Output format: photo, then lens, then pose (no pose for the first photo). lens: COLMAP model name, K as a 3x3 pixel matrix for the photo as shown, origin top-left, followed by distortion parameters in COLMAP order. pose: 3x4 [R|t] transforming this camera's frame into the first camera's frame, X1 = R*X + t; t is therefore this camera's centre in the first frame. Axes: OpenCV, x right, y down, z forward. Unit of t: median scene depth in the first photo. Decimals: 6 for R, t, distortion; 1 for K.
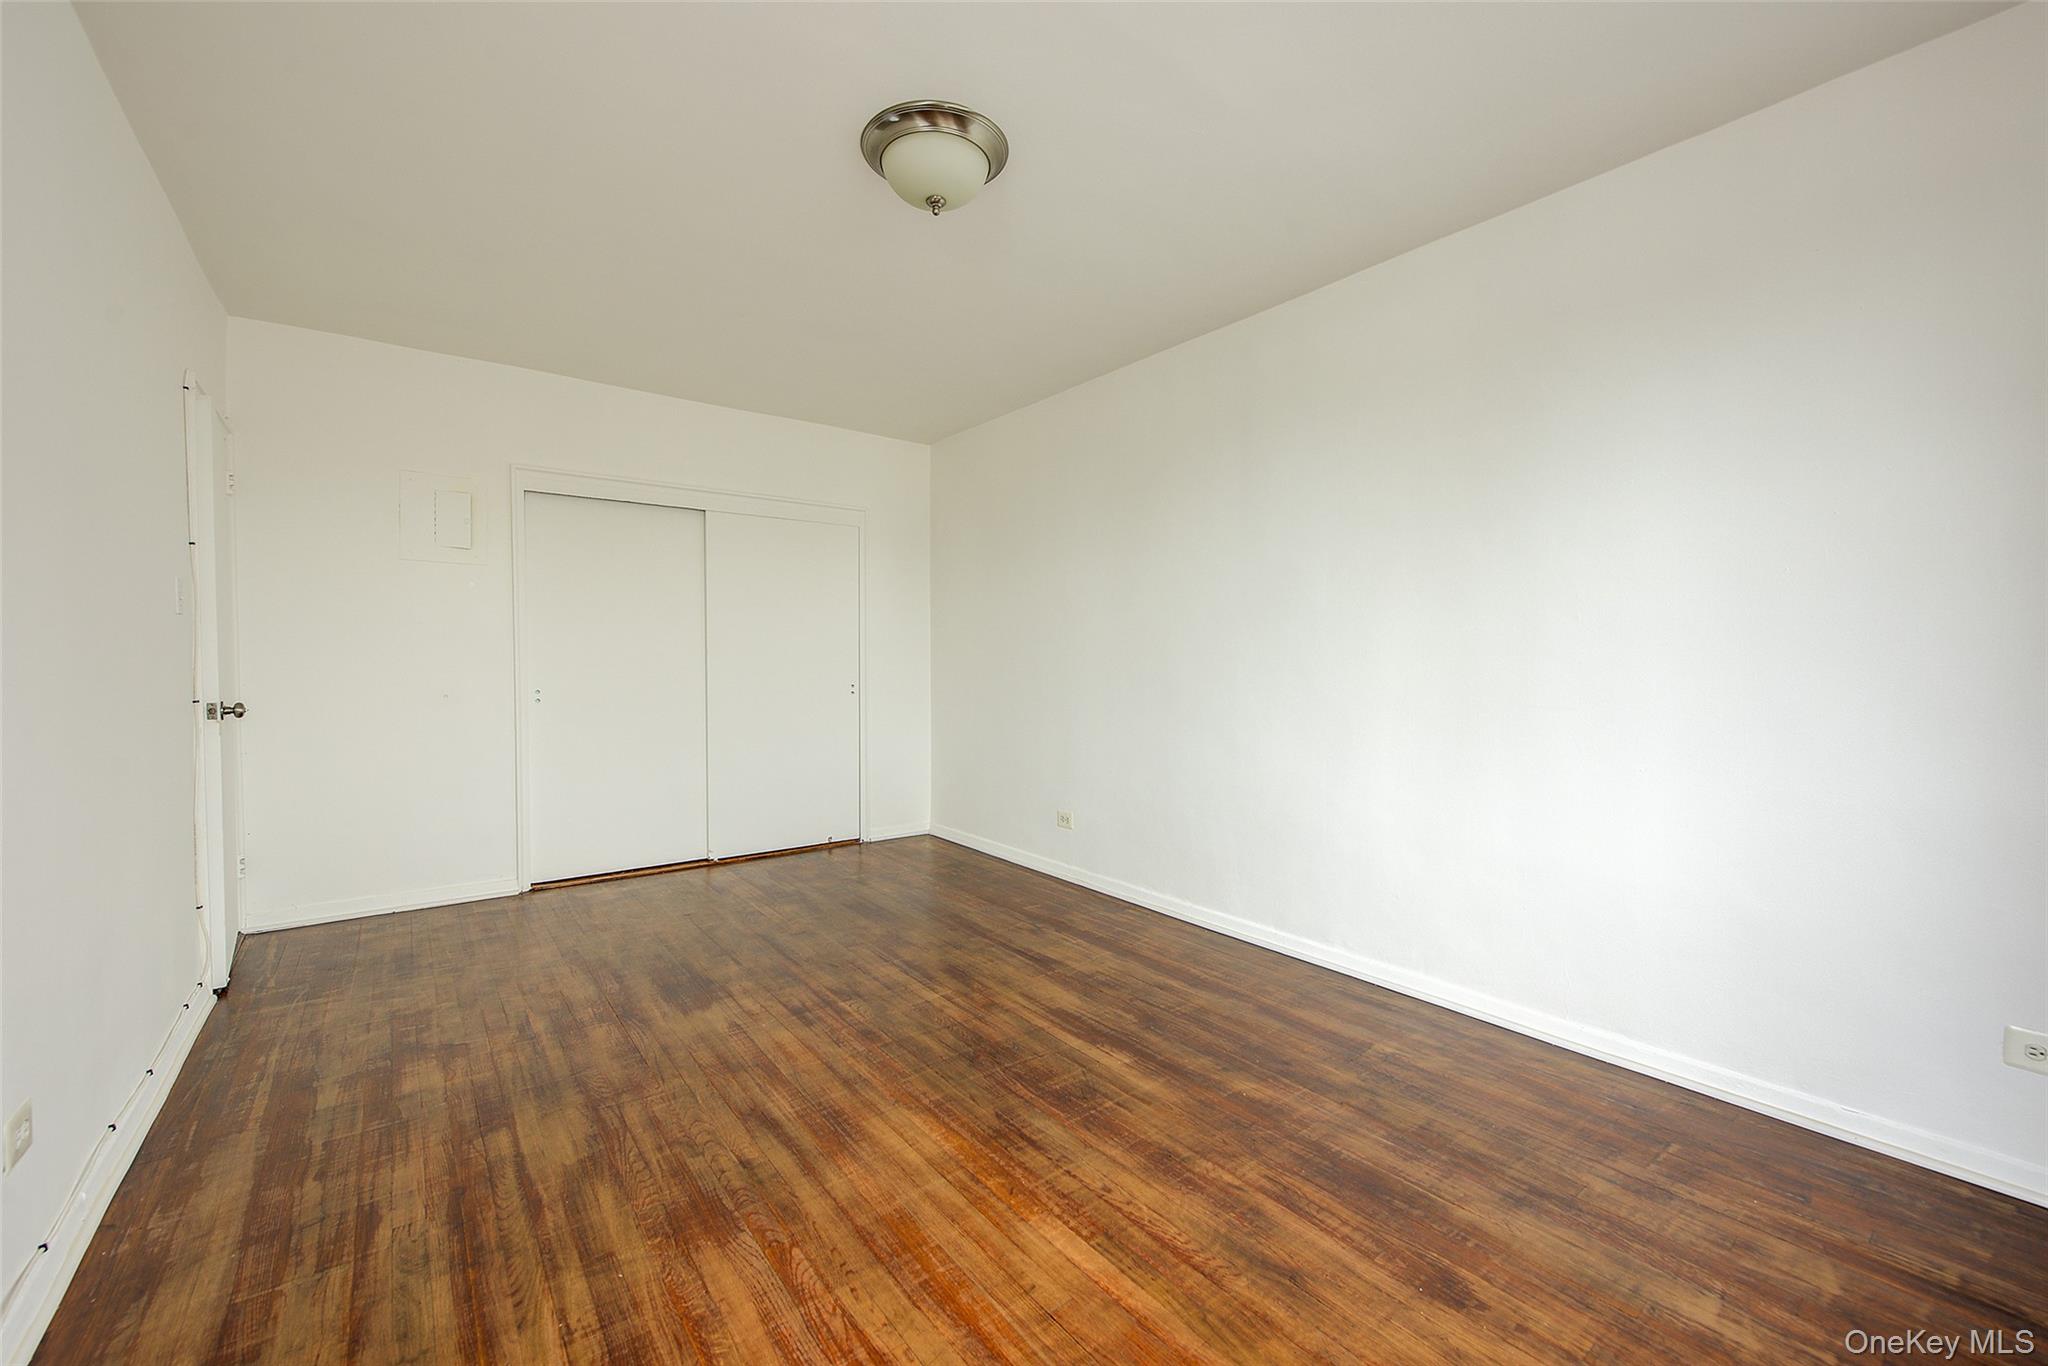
lens RADIAL K [[815.0, 0, 1036.2], [0, 815.0, 674.3], [0, 0, 1]] dist [0.001212, -0.002724]
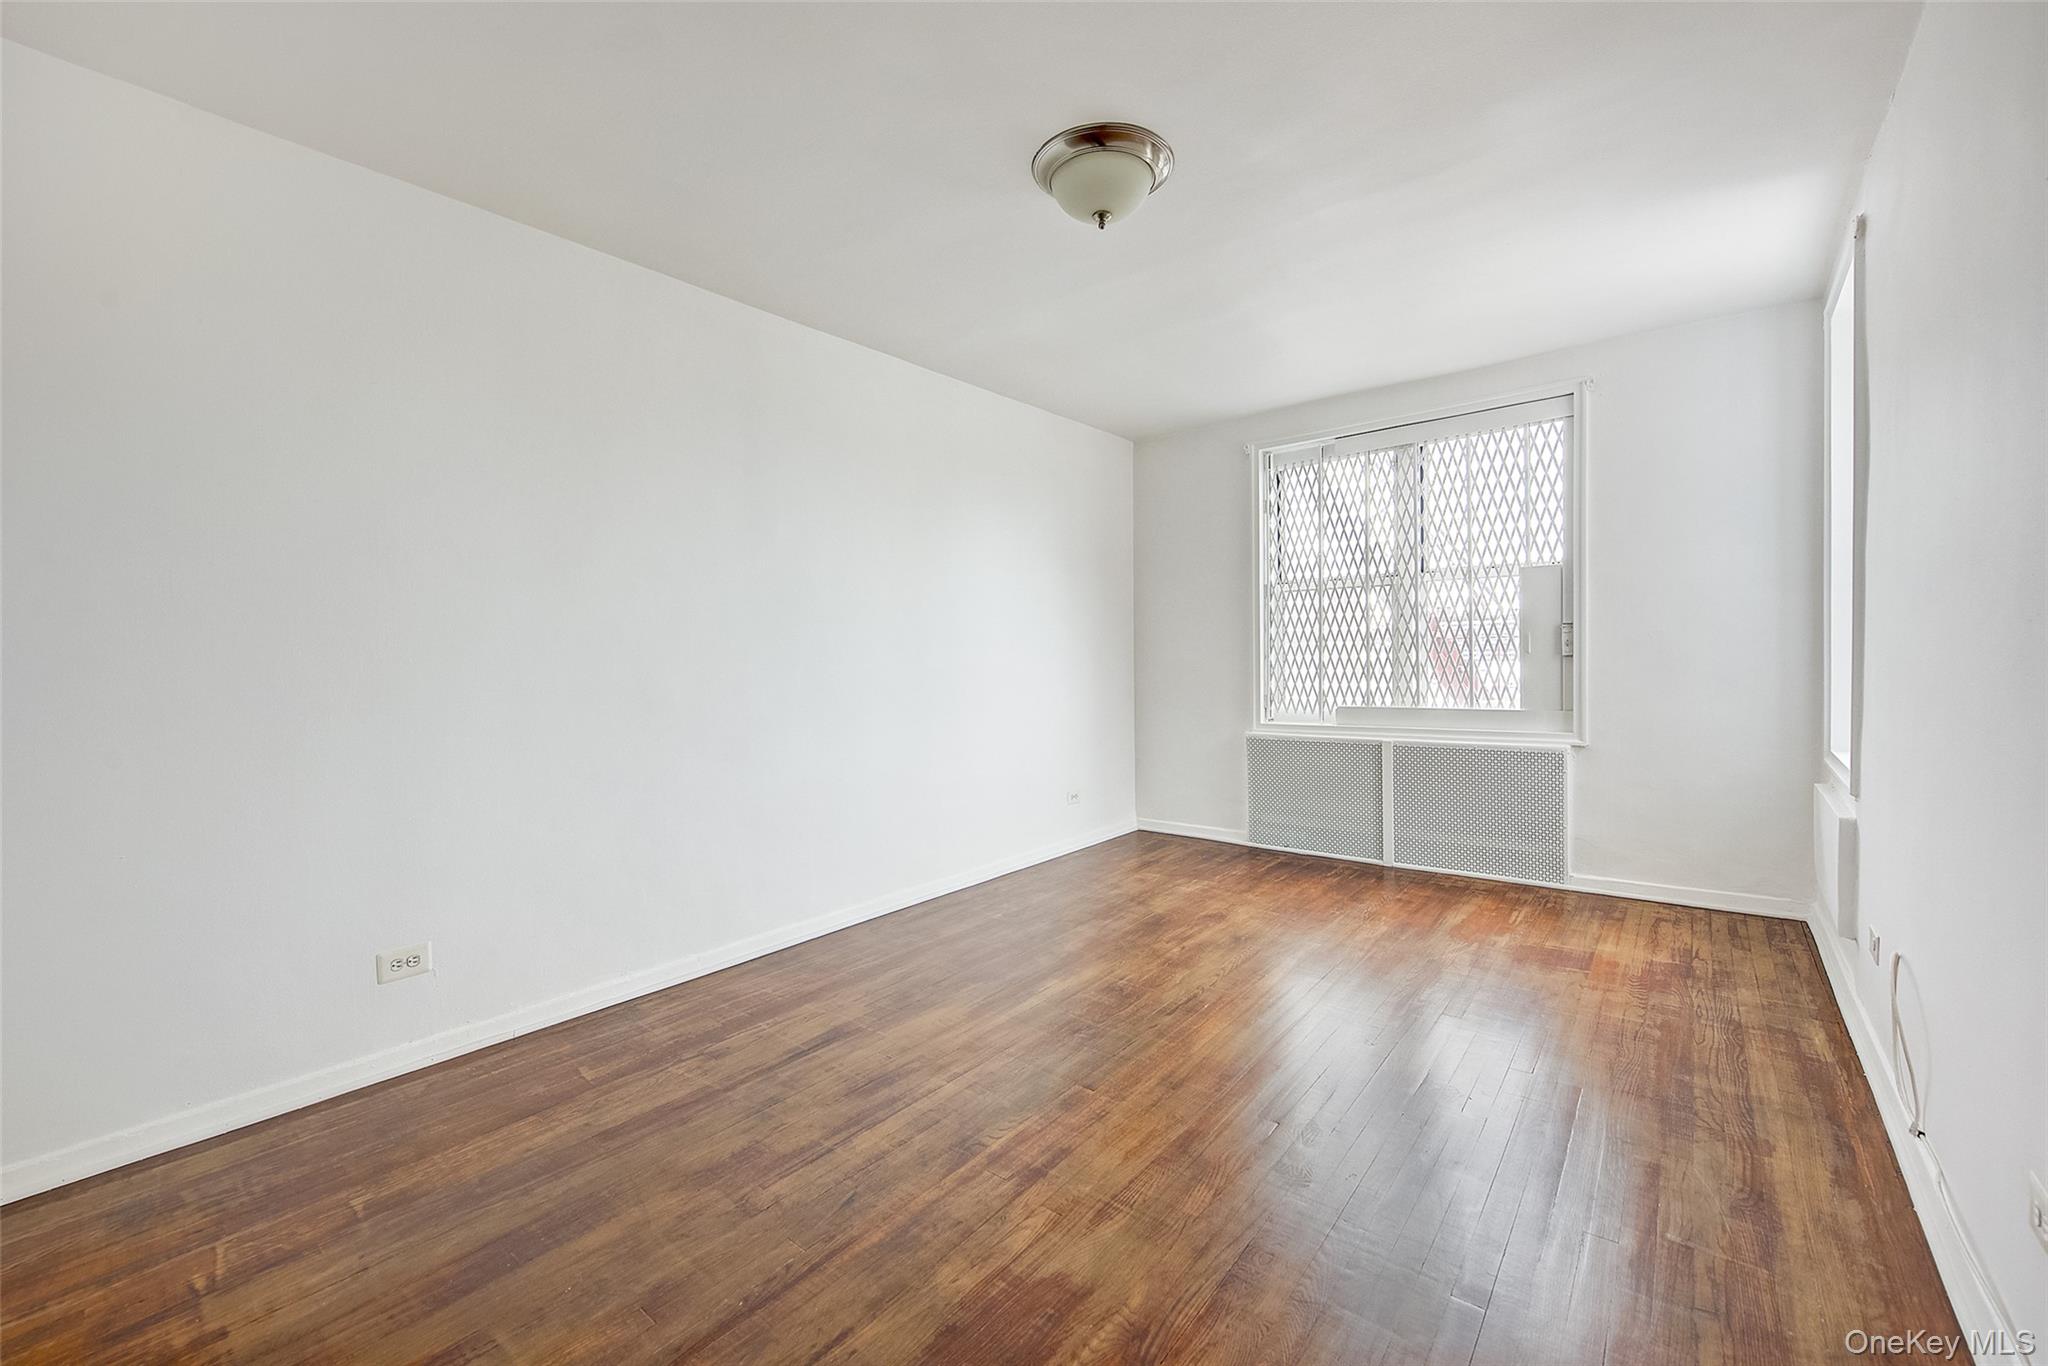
lens RADIAL K [[815.0, 0, 1034.9], [0, 815.0, 689.8], [0, 0, 1]] dist [0.001212, -0.002724]
pose [[-0.225975, -0.037498, 0.973411, -1.020451], [0.036574, 0.998228, 0.046944, -0.026926], [-0.973446, 0.046210, -0.224203, 1.225204]]
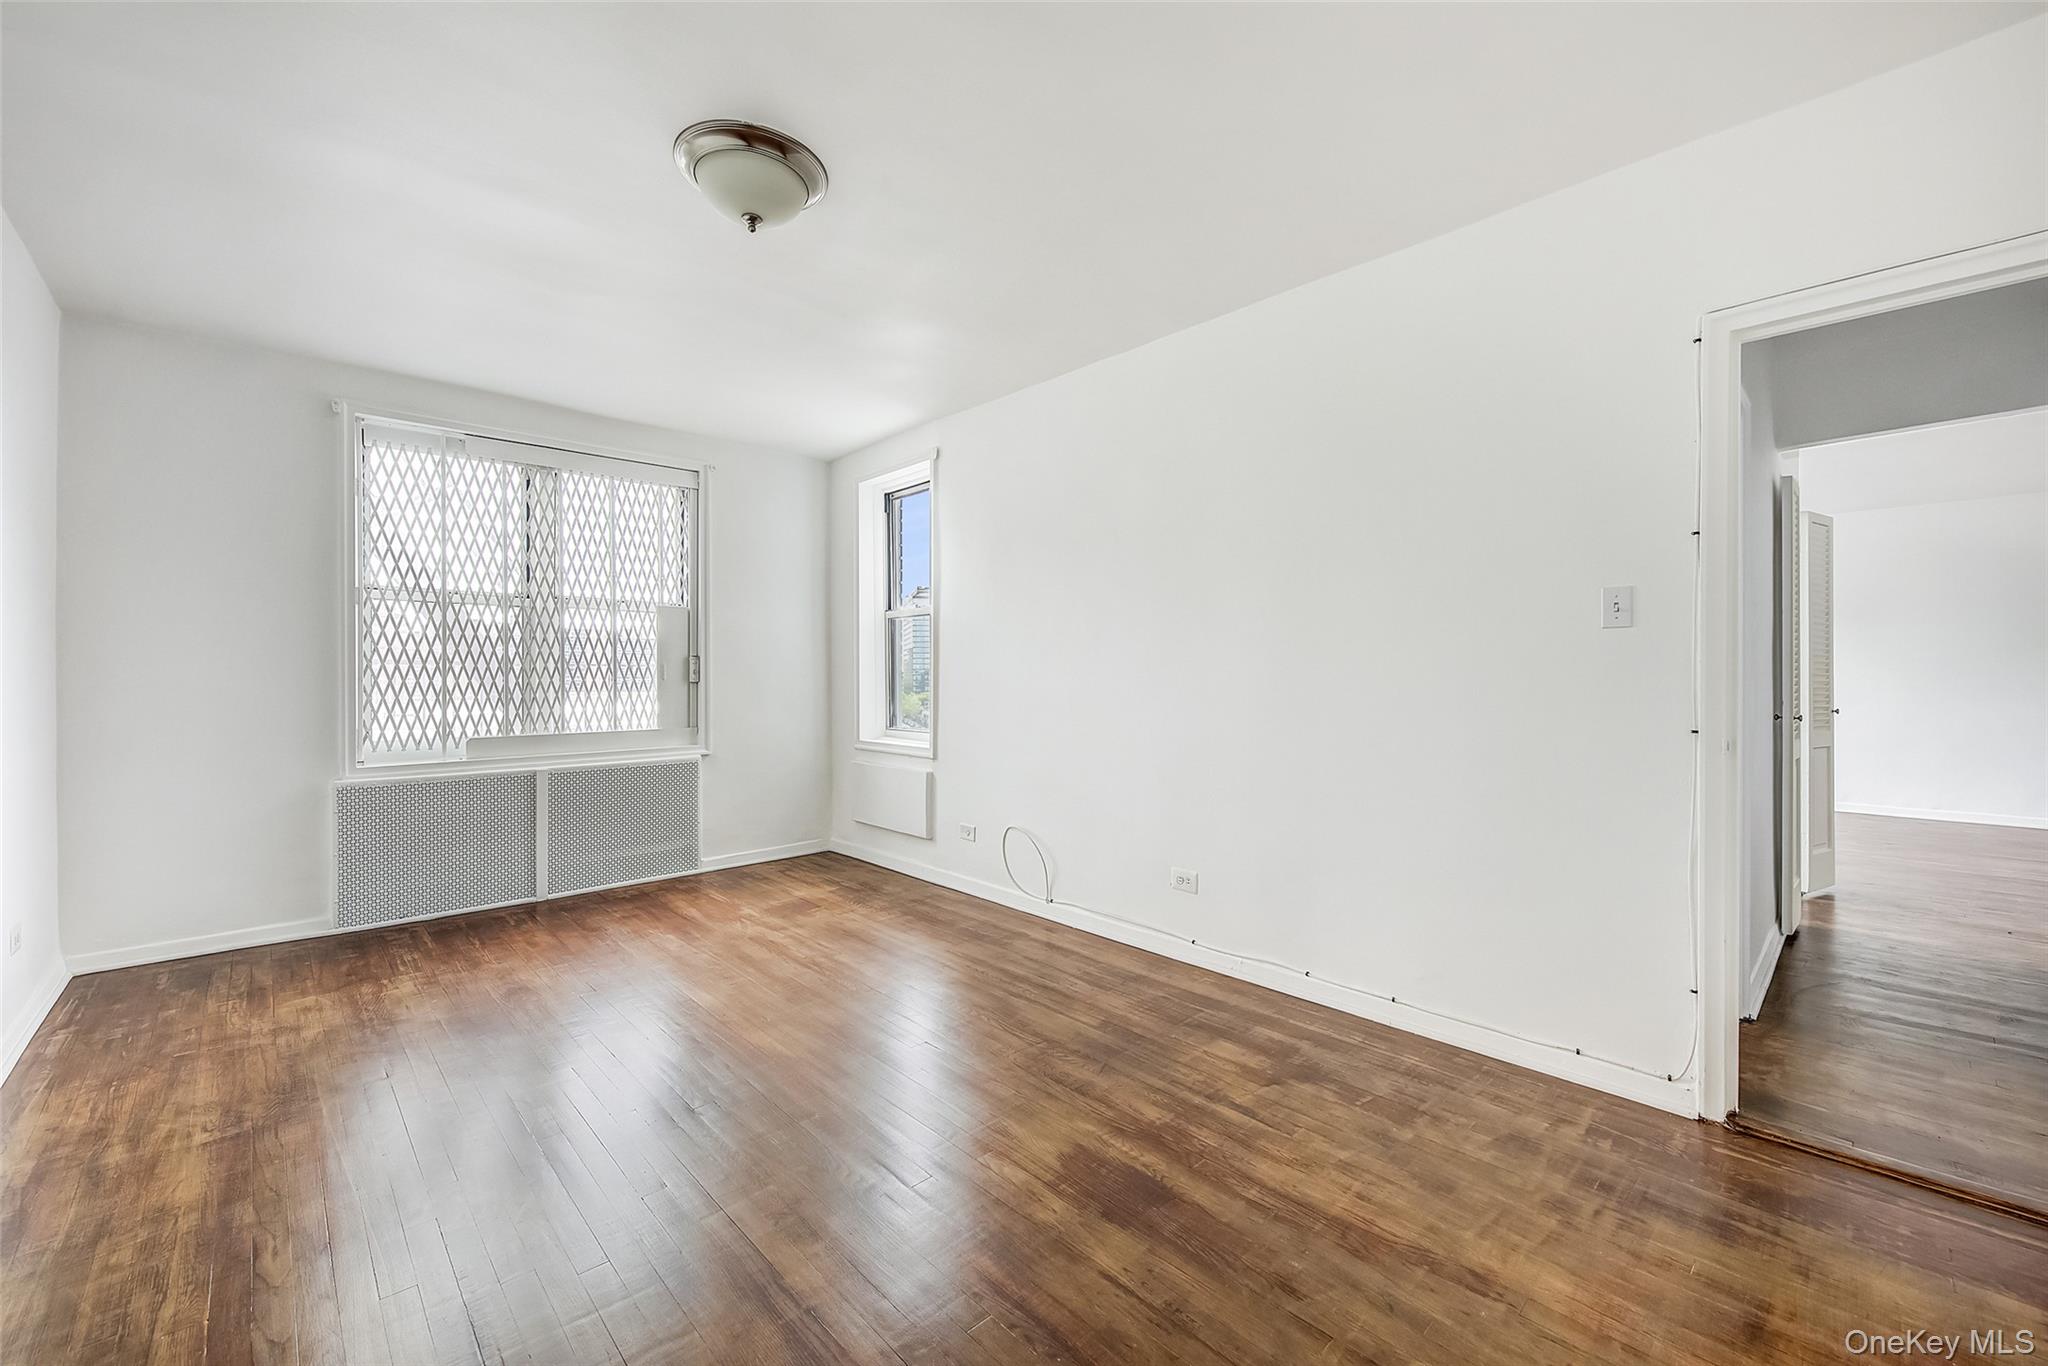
lens RADIAL K [[815.0, 0, 1029.9], [0, 815.0, 691.0], [0, 0, 1]] dist [0.001212, -0.002724]
pose [[-0.995637, -0.000541, -0.093311, -0.335930], [-0.004030, 0.999299, 0.037215, -0.034896], [0.093225, 0.037428, -0.994941, 1.856400]]
